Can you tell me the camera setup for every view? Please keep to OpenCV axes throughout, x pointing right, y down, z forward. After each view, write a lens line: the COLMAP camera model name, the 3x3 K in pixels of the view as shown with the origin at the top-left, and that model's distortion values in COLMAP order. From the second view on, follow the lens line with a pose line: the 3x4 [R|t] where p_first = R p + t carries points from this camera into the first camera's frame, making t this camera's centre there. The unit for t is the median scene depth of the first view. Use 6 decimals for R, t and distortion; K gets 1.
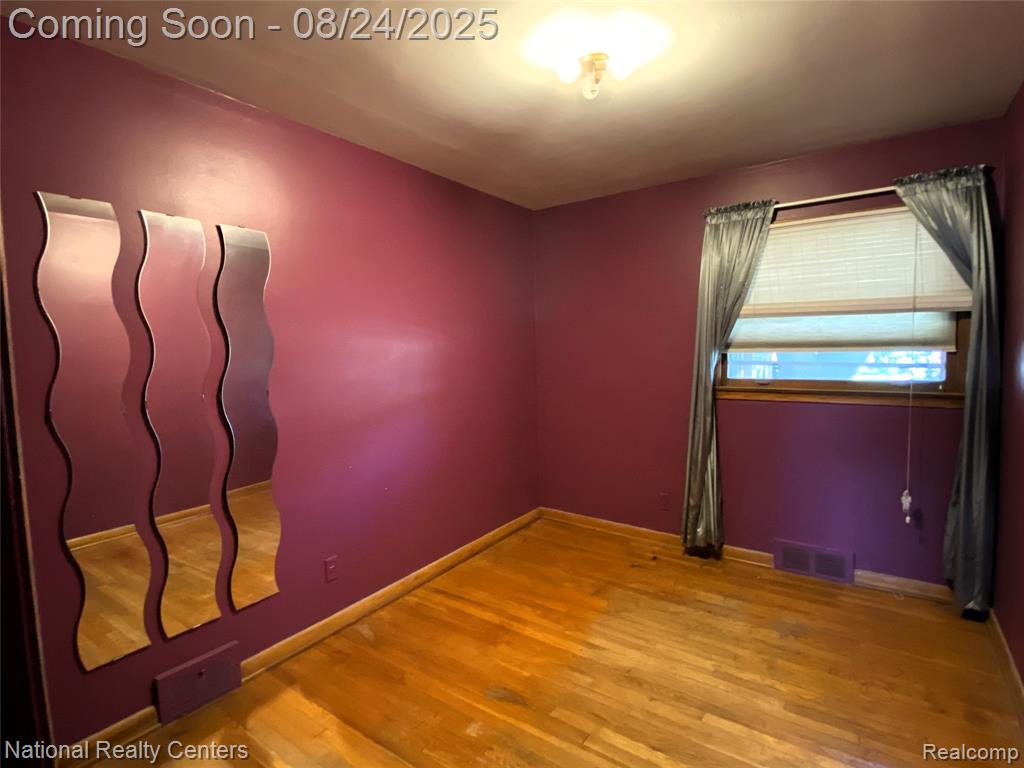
lens RADIAL K [[523.7, 0, 507.5], [0, 523.7, 385.1], [0, 0, 1]] dist [0.004628, 0.000633]
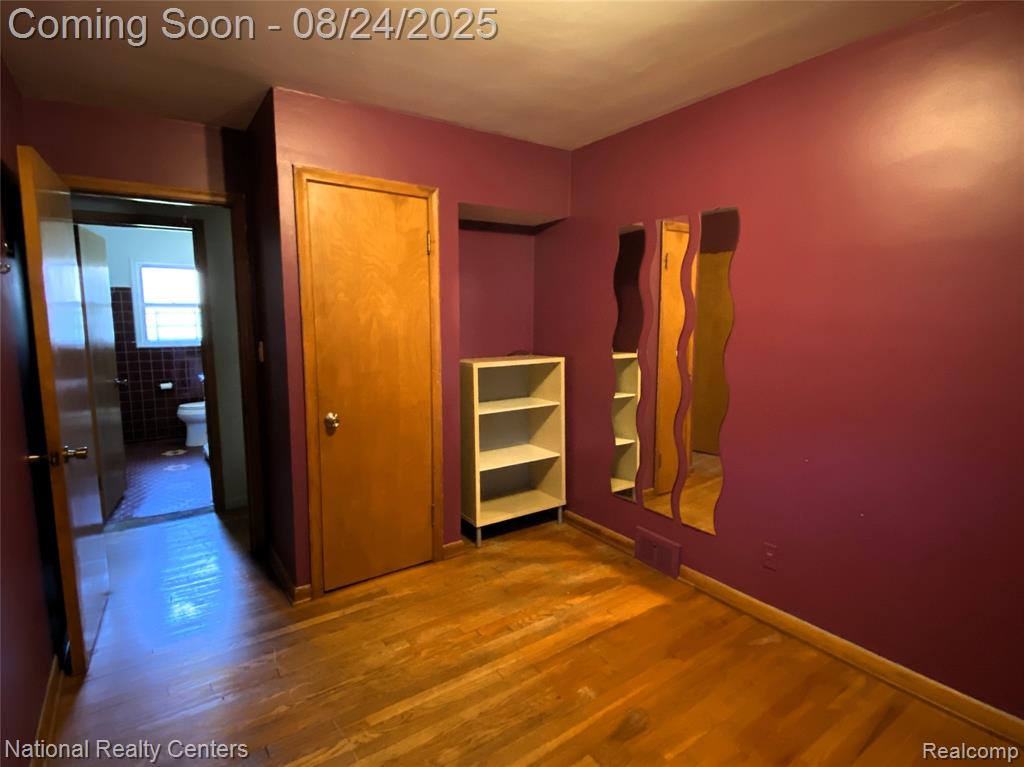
lens RADIAL K [[523.7, 0, 506.4], [0, 523.7, 380.2], [0, 0, 1]] dist [0.004628, 0.000633]
pose [[-0.339406, 0.145585, -0.929306, 0.715285], [-0.067804, 0.981594, 0.178540, -0.099841], [0.938193, 0.123609, -0.323287, 0.922746]]
